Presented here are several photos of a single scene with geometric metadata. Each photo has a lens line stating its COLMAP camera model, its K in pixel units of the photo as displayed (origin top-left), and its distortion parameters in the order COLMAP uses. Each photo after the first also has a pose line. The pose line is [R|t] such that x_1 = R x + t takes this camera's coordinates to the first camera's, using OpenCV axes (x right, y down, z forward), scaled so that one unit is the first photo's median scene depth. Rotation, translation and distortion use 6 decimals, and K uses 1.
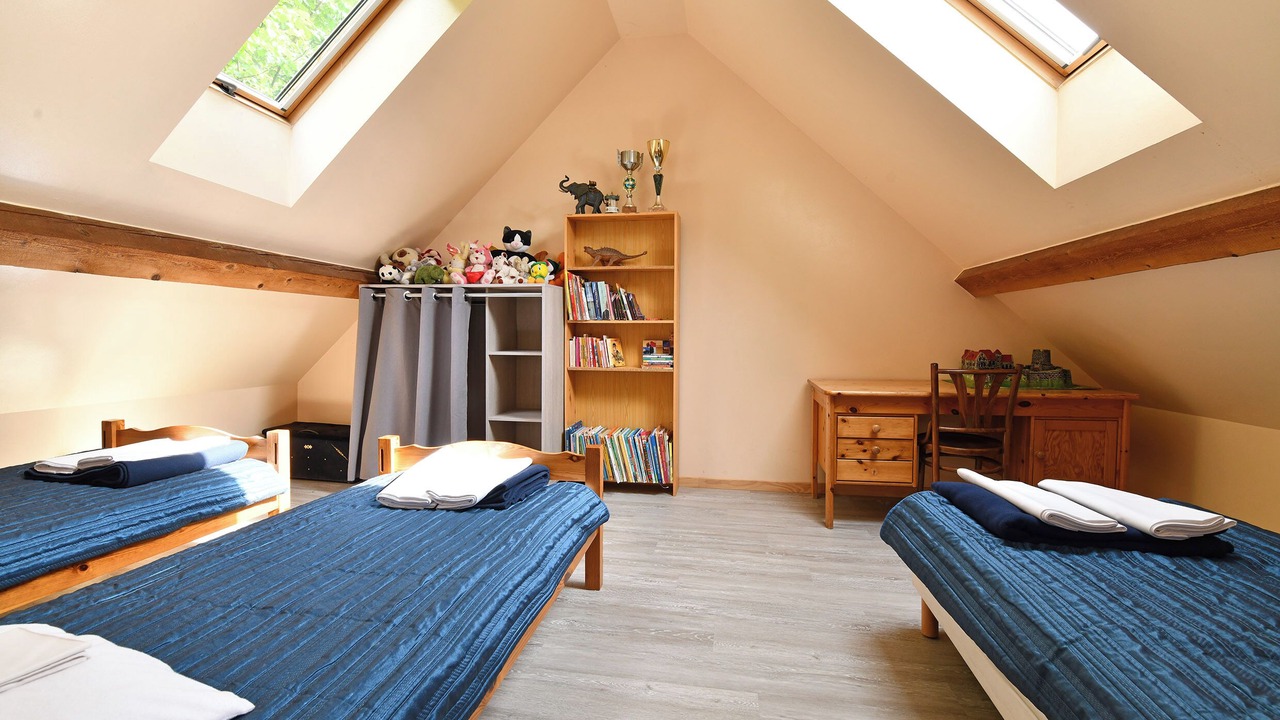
lens RADIAL K [[559.2, 0, 641.0], [0, 559.2, 357.9], [0, 0, 1]] dist [-0.004714, -0.000418]
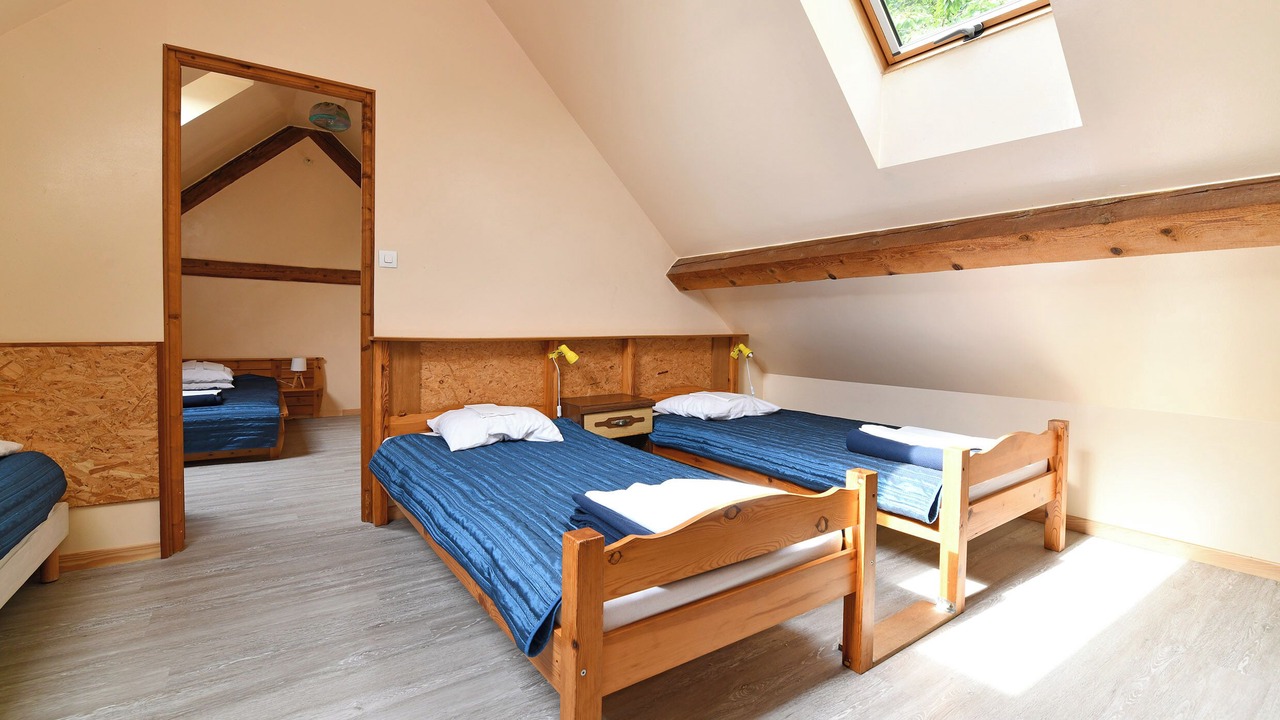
lens RADIAL K [[559.2, 0, 642.5], [0, 559.2, 351.2], [0, 0, 1]] dist [-0.004714, -0.000418]
pose [[-0.711416, 0.011968, -0.702670, 0.286865], [-0.045835, 0.996936, 0.063386, -0.046415], [0.701275, 0.077301, -0.708687, 1.767751]]
